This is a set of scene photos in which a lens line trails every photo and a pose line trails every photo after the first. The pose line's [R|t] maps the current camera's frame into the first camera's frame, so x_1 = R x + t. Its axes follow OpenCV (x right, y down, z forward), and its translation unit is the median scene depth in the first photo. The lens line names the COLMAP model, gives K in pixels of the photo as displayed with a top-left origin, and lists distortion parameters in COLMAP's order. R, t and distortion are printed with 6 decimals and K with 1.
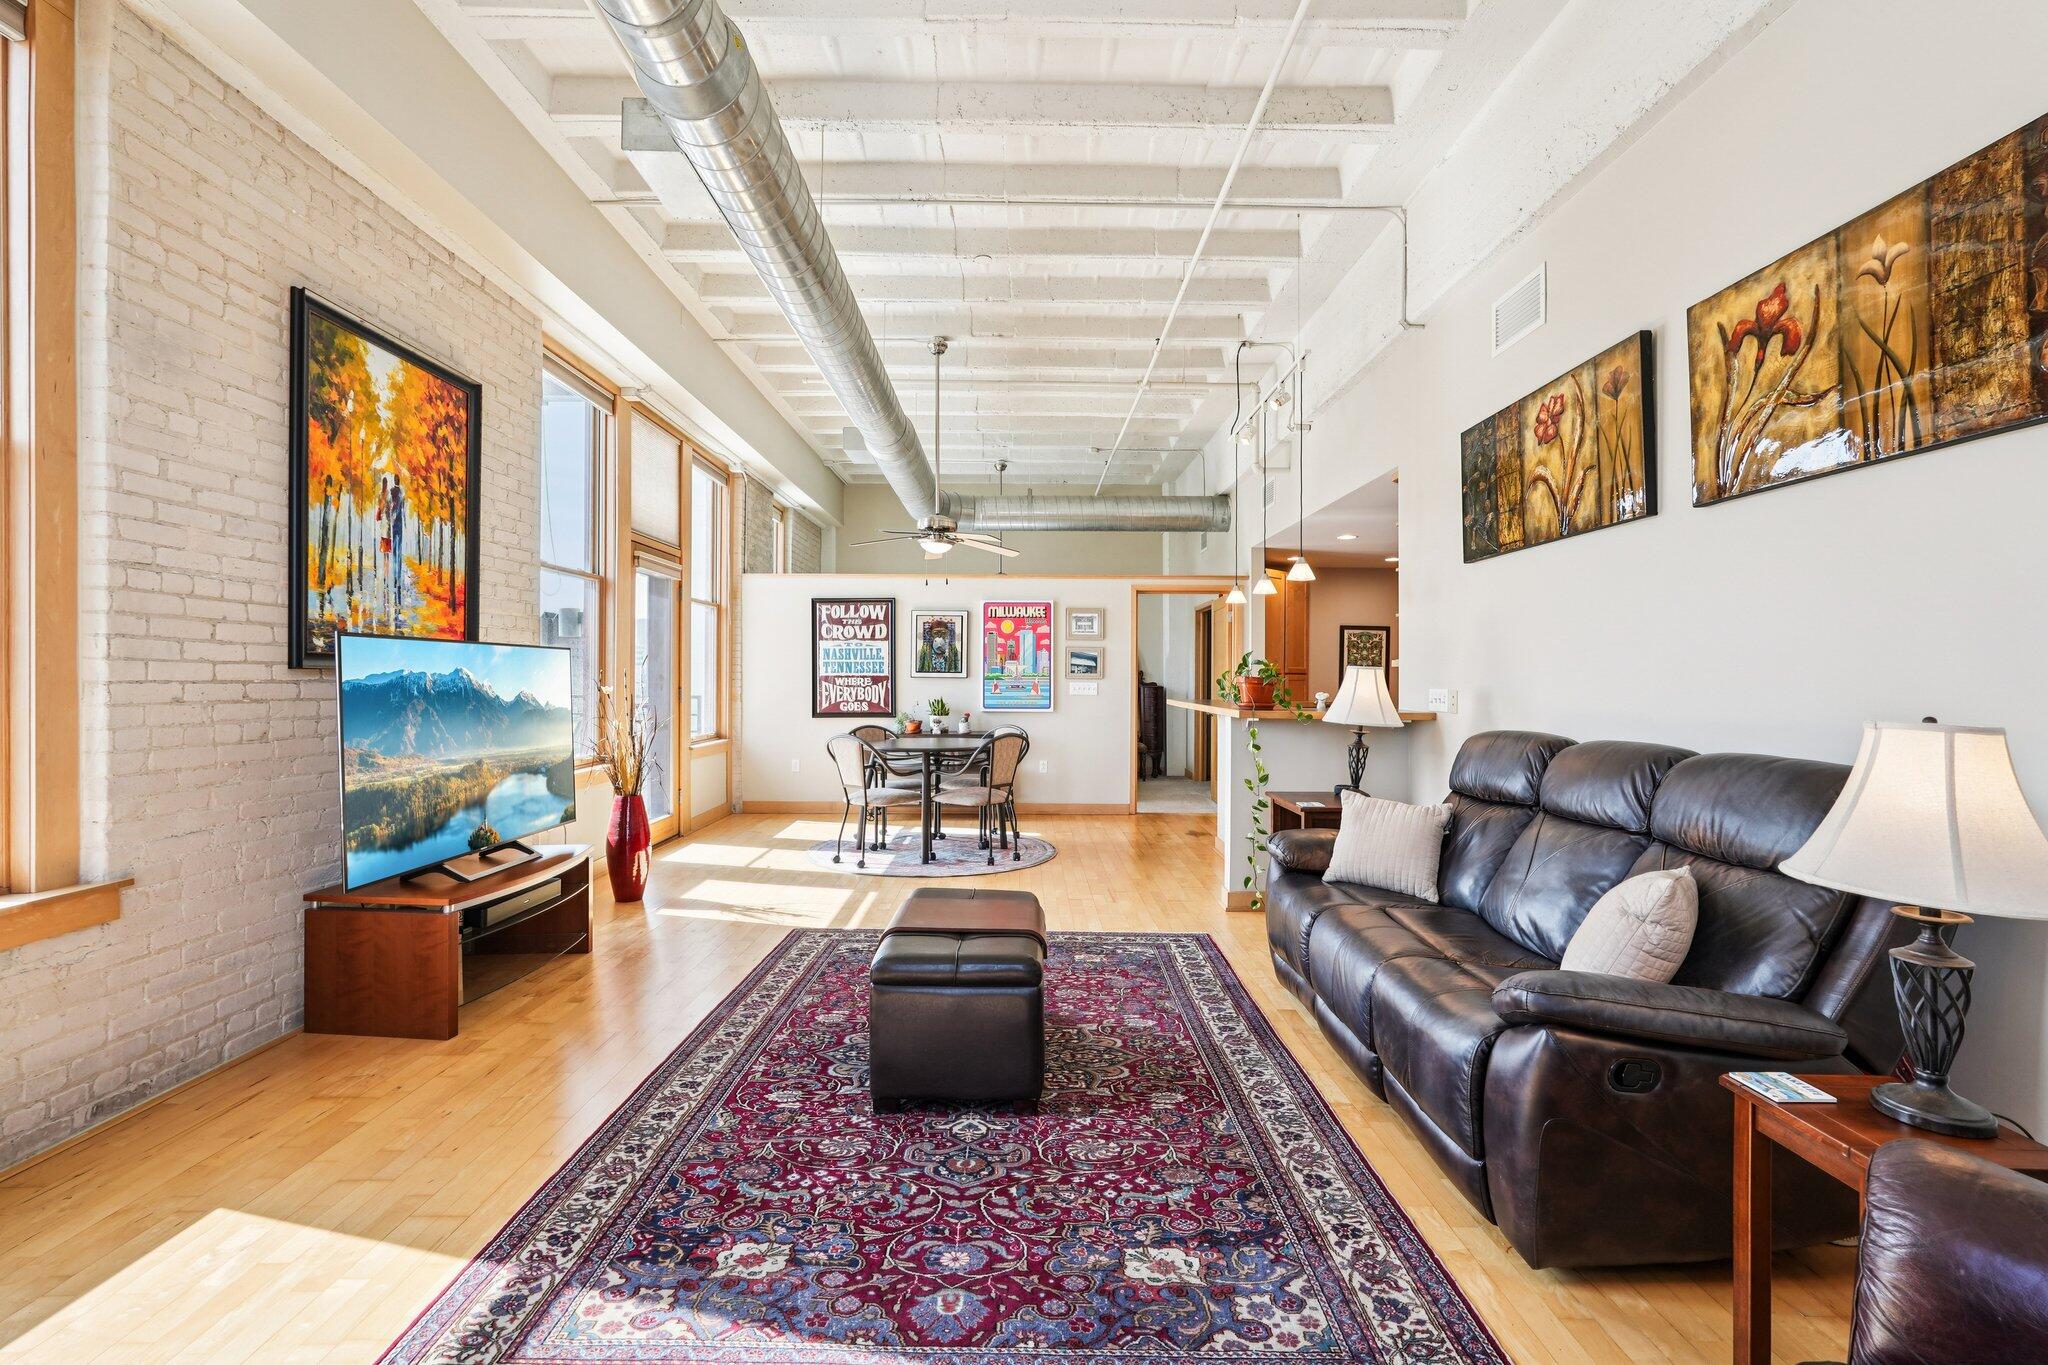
lens RADIAL K [[896.4, 0, 1024.0], [0, 896.4, 682.5], [0, 0, 1]] dist [-0.020459, 0.009455]
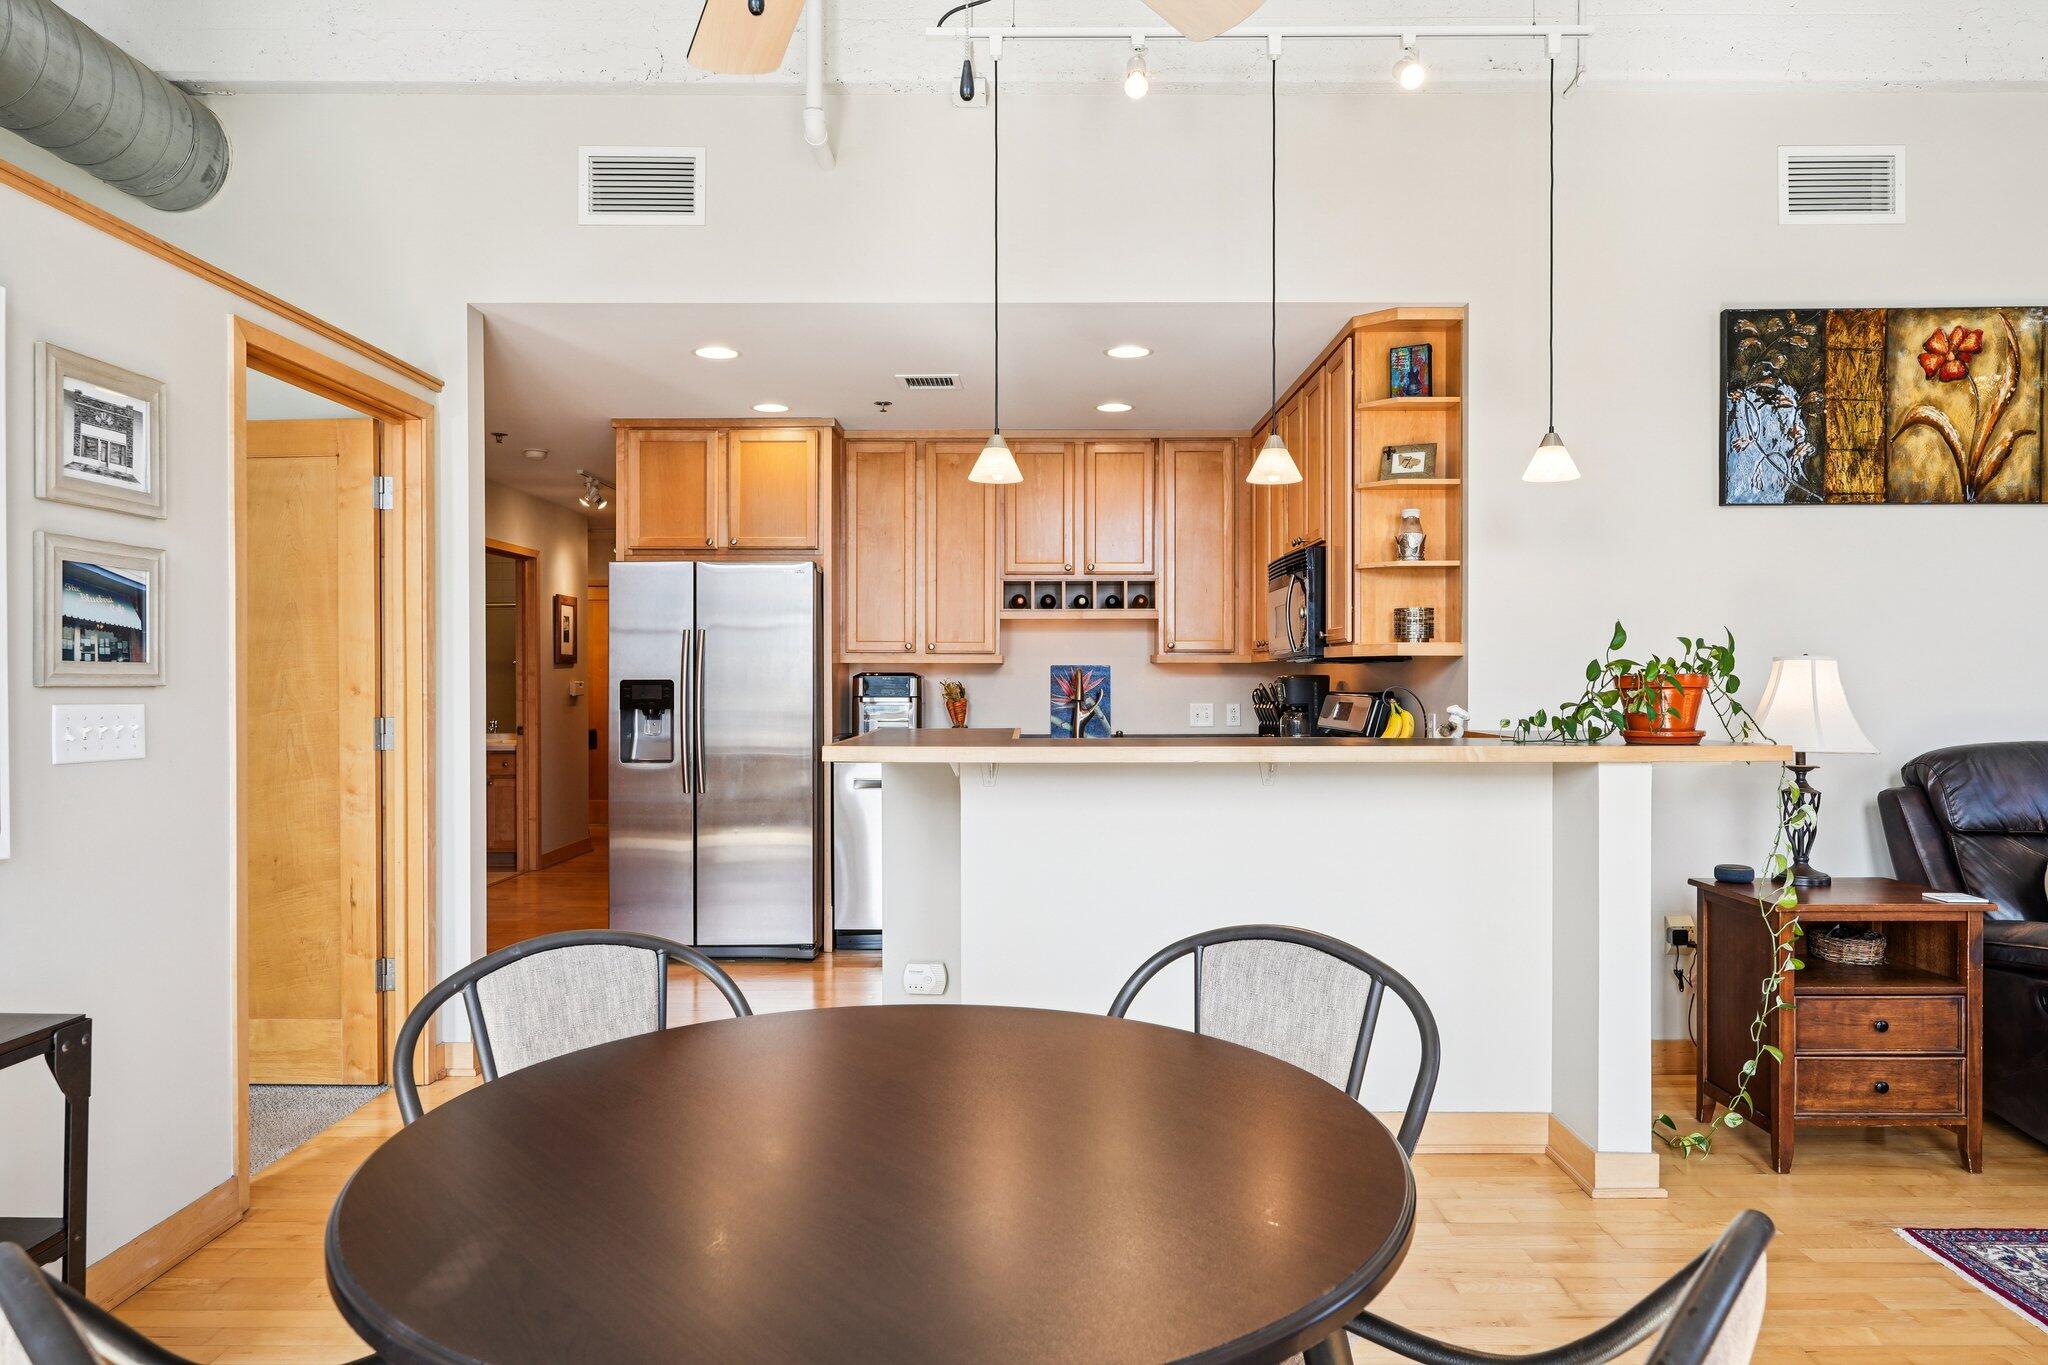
lens RADIAL K [[1302.9, 0, 1025.7], [0, 1302.9, 684.2], [0, 0, 1]] dist [-0.003772, 0.003111]
pose [[0.003685, -0.012178, 0.999919, -0.579269], [0.006871, 0.999903, 0.012153, -0.016325], [-0.999970, 0.006825, 0.003769, 1.795020]]
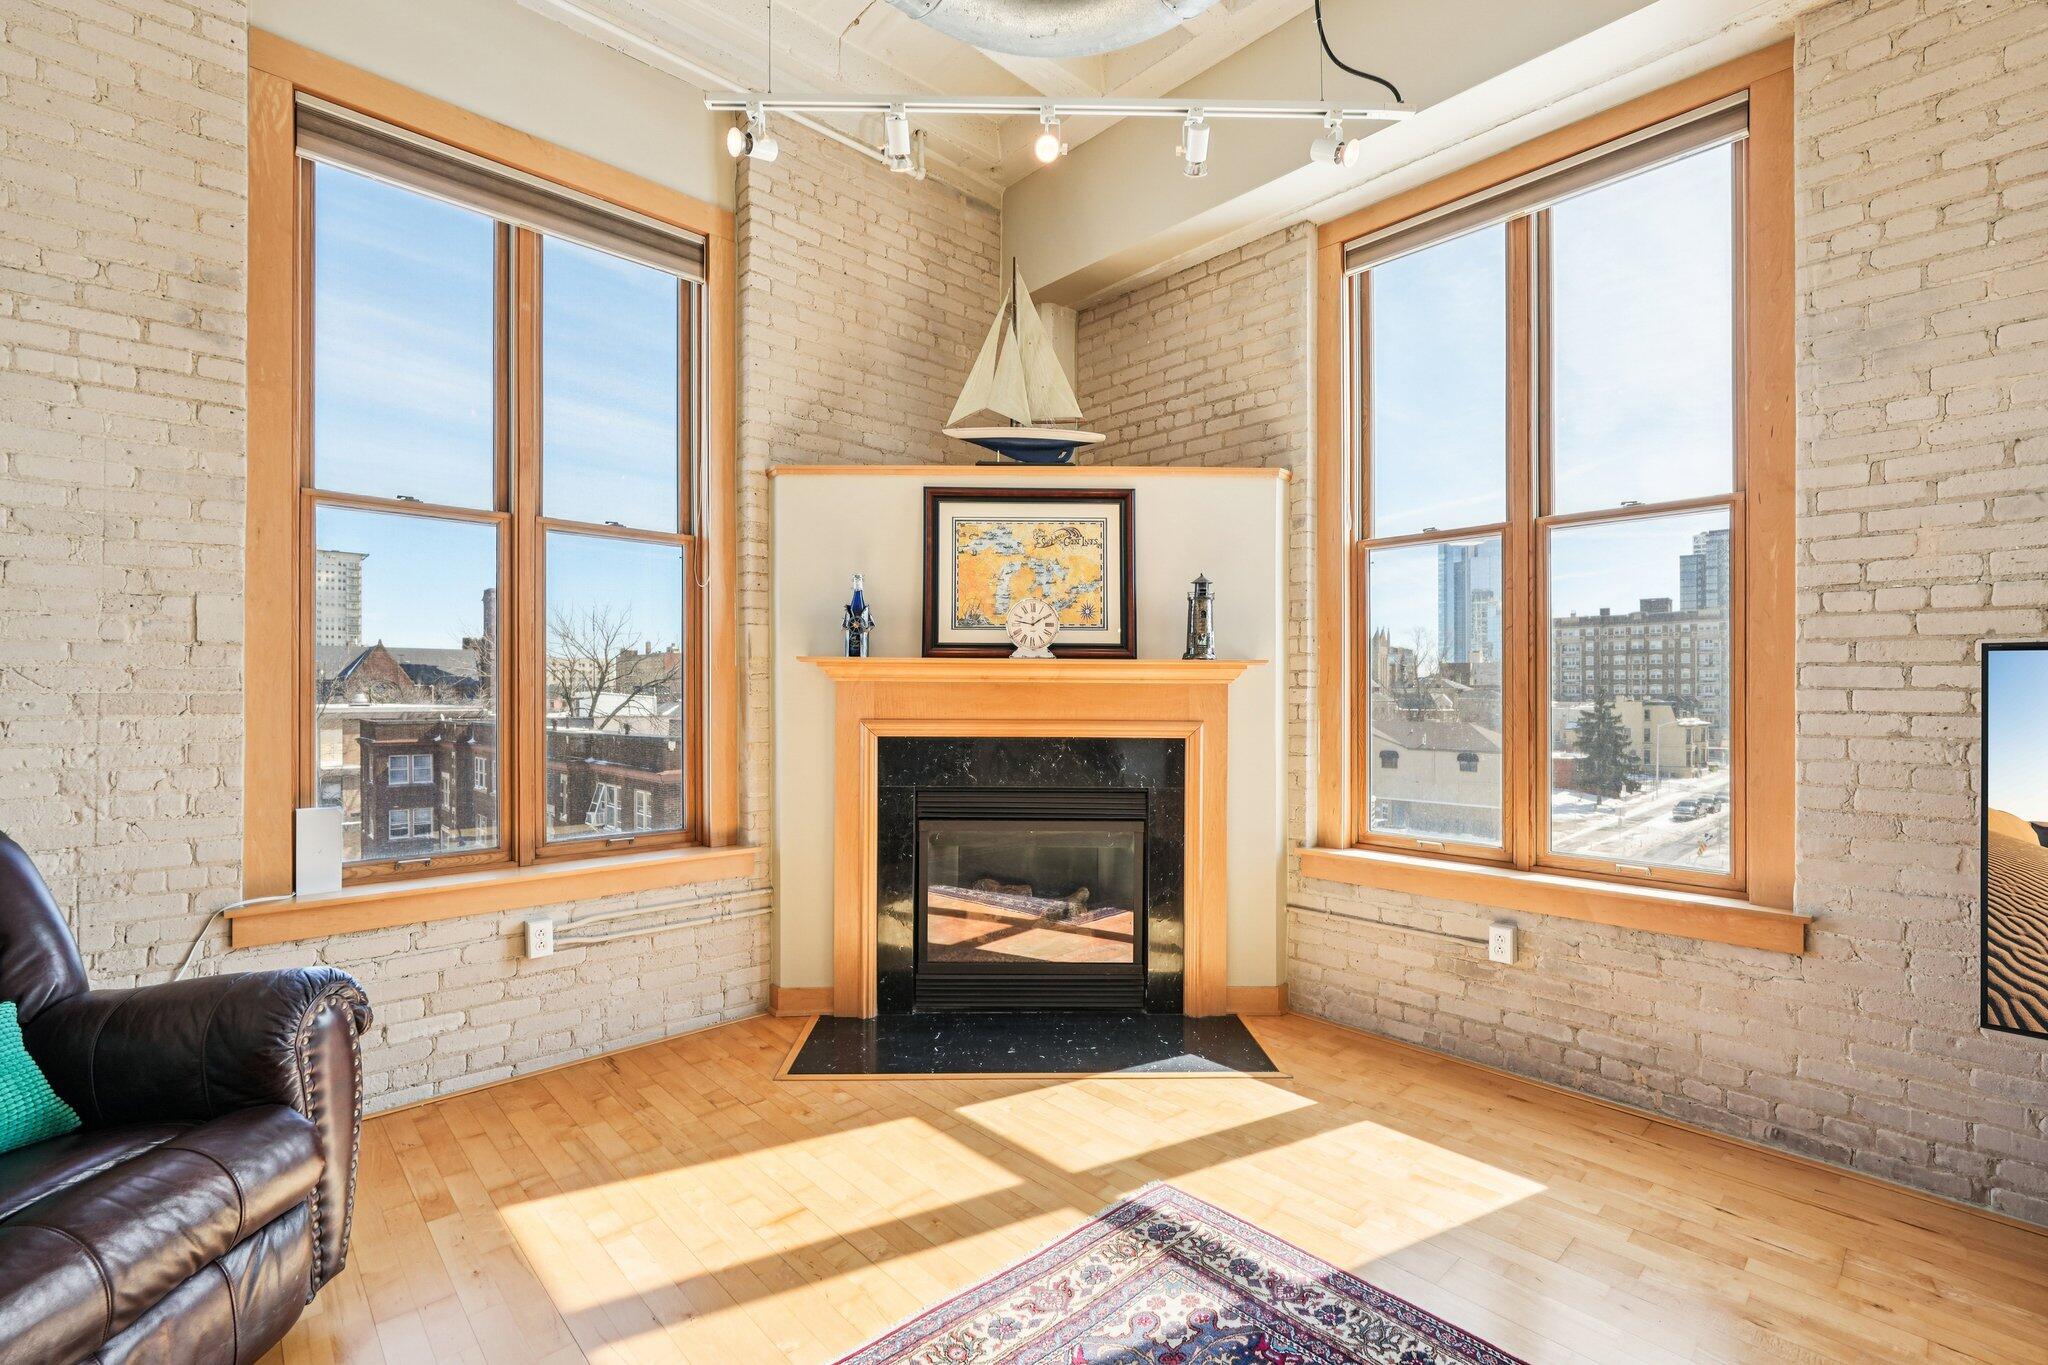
lens RADIAL K [[892.8, 0, 1020.5], [0, 892.8, 695.8], [0, 0, 1]] dist [-0.022109, 0.010219]
pose [[-0.732885, -0.003713, -0.680343, 0.189332], [-0.007084, 0.999973, 0.002174, -0.009518], [0.680316, 0.006413, -0.732891, 0.793771]]
